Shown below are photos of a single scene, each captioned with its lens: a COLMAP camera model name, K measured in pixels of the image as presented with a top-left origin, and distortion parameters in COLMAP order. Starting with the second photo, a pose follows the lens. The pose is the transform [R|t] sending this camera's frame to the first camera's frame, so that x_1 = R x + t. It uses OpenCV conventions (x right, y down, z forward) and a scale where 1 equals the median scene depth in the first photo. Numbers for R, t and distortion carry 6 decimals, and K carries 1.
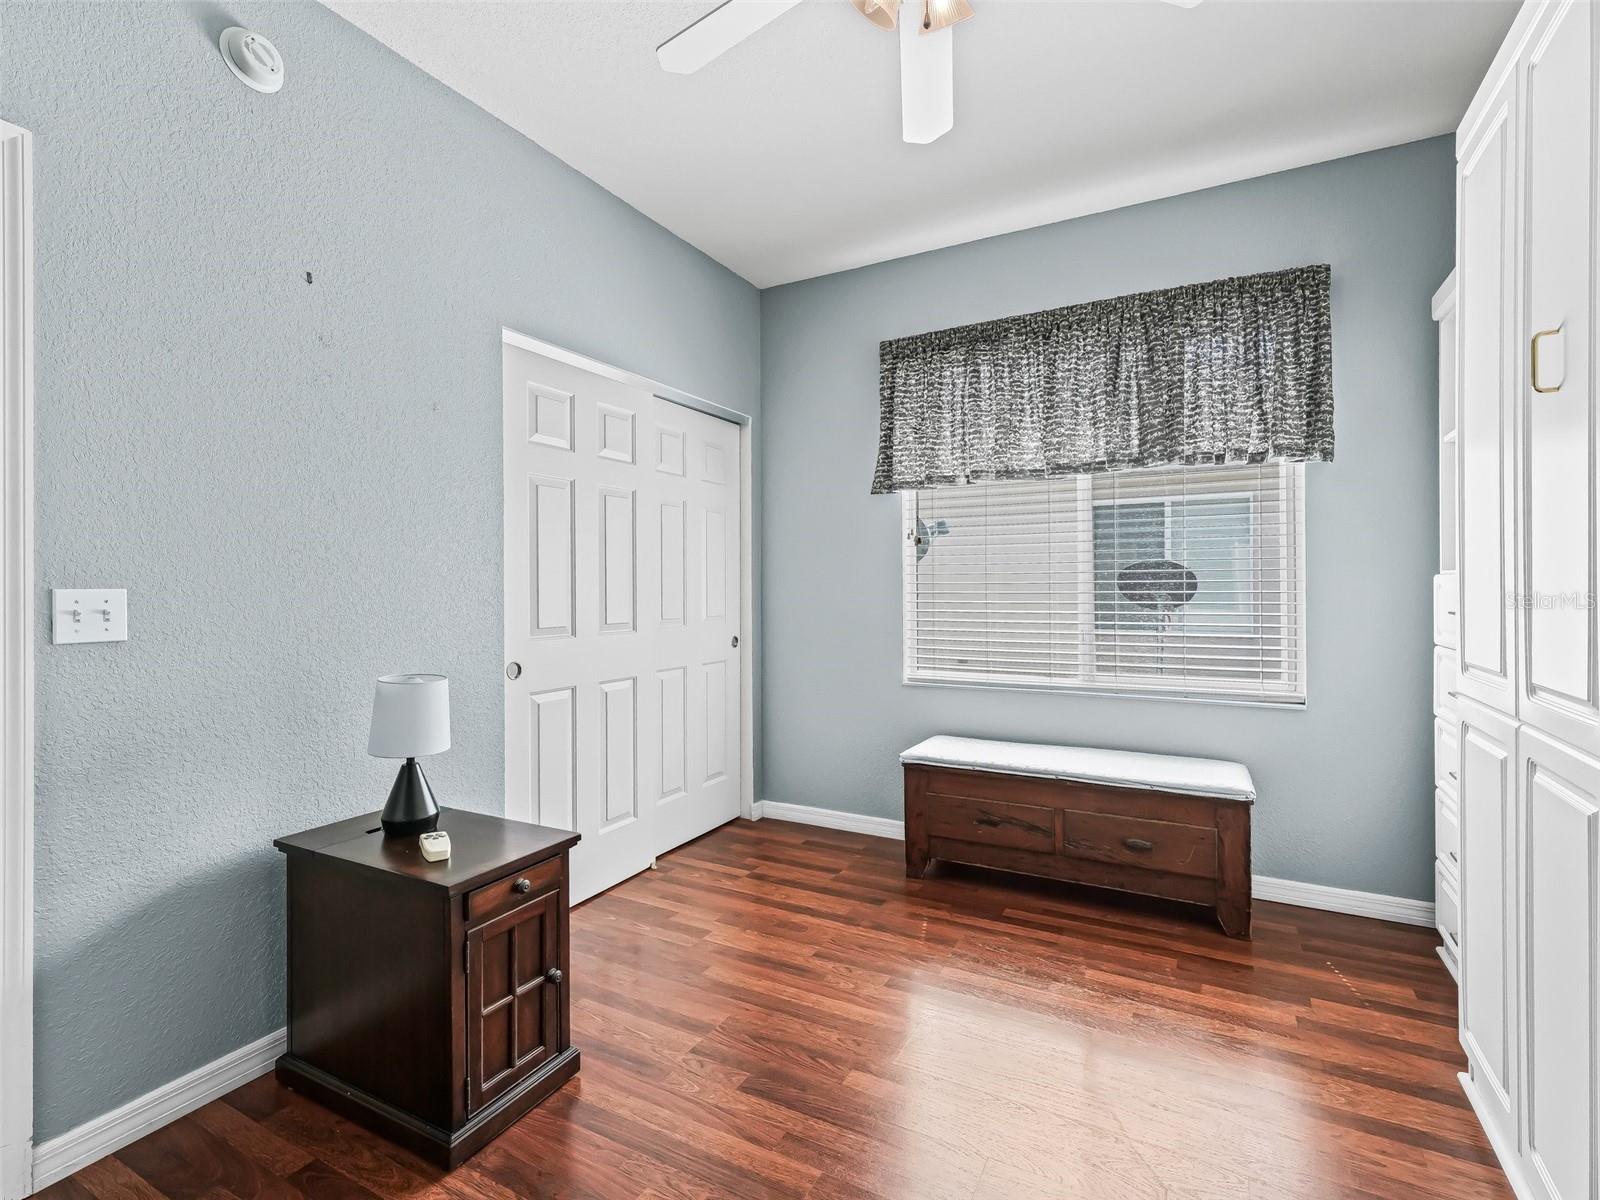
lens RADIAL K [[745.5, 0, 813.5], [0, 745.5, 588.0], [0, 0, 1]] dist [-0.002811, -0.006353]
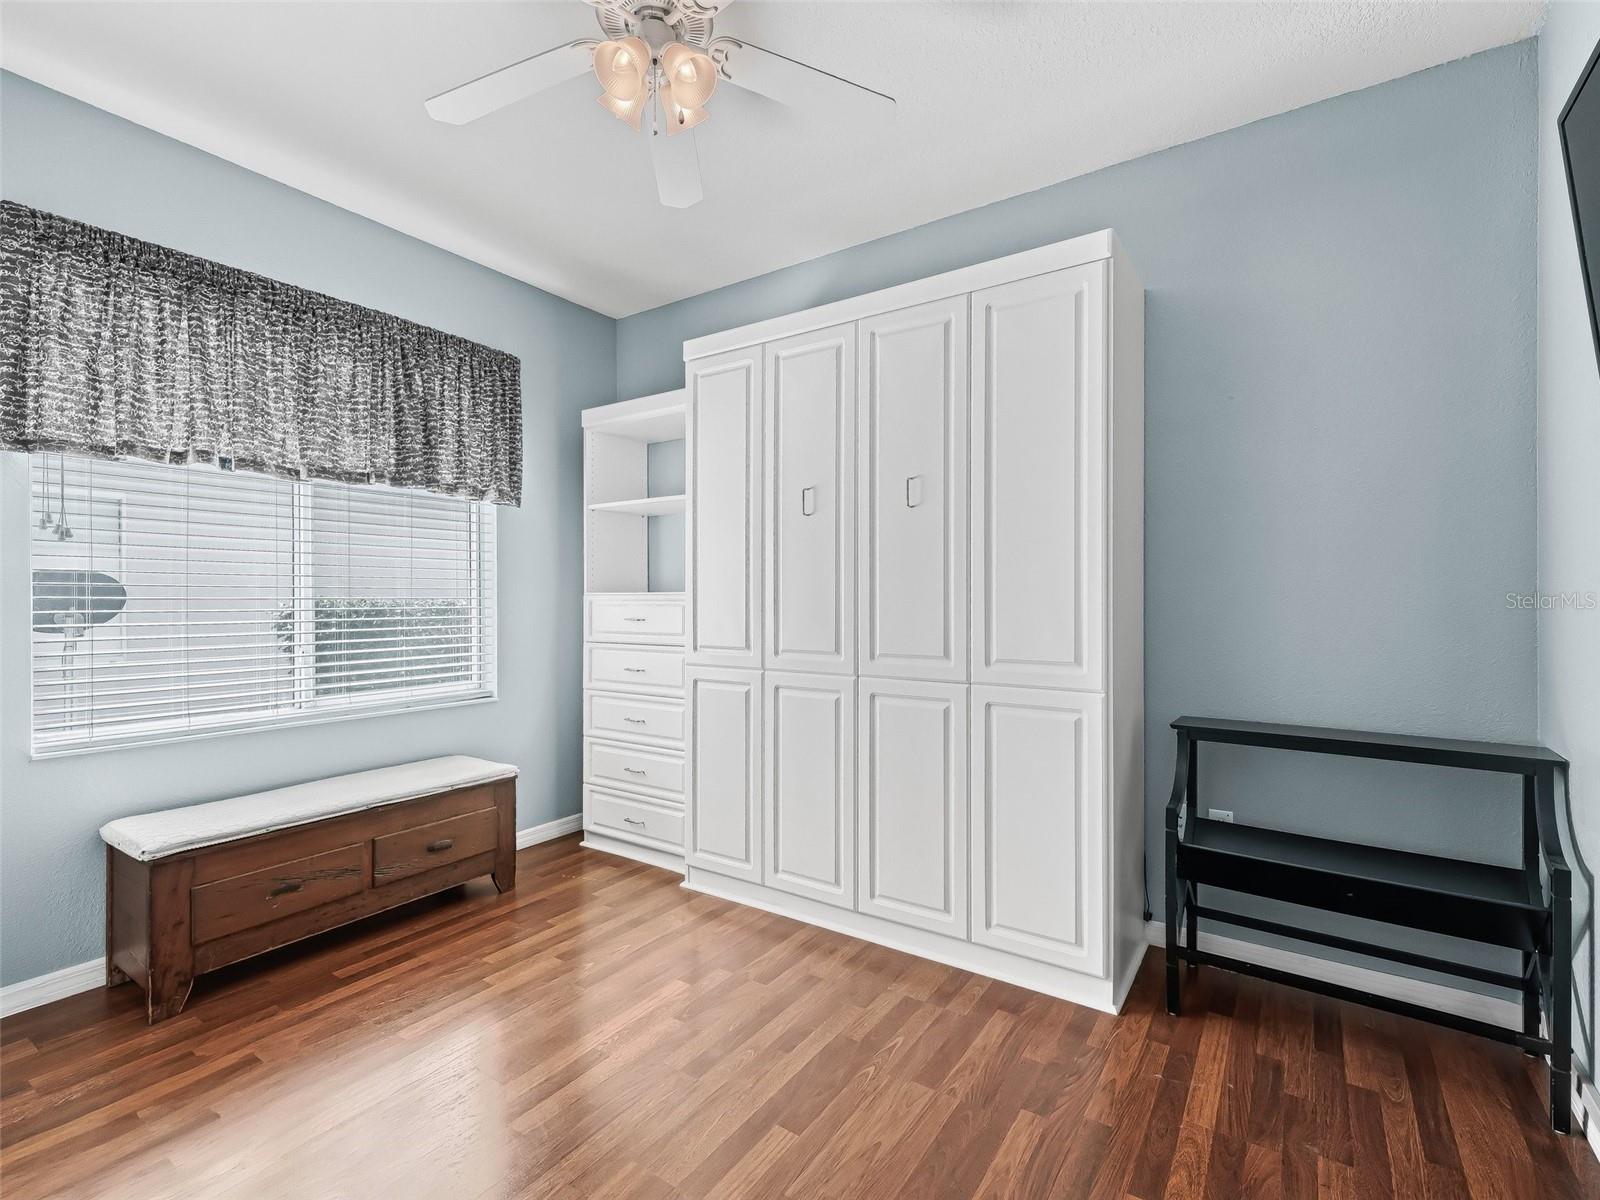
lens RADIAL K [[745.5, 0, 812.6], [0, 745.5, 599.3], [0, 0, 1]] dist [-0.002811, -0.006353]
pose [[0.071957, 0.004804, 0.997396, -0.551082], [0.004935, 0.999974, -0.005172, 0.000952], [-0.997396, 0.005294, 0.071931, 0.364919]]
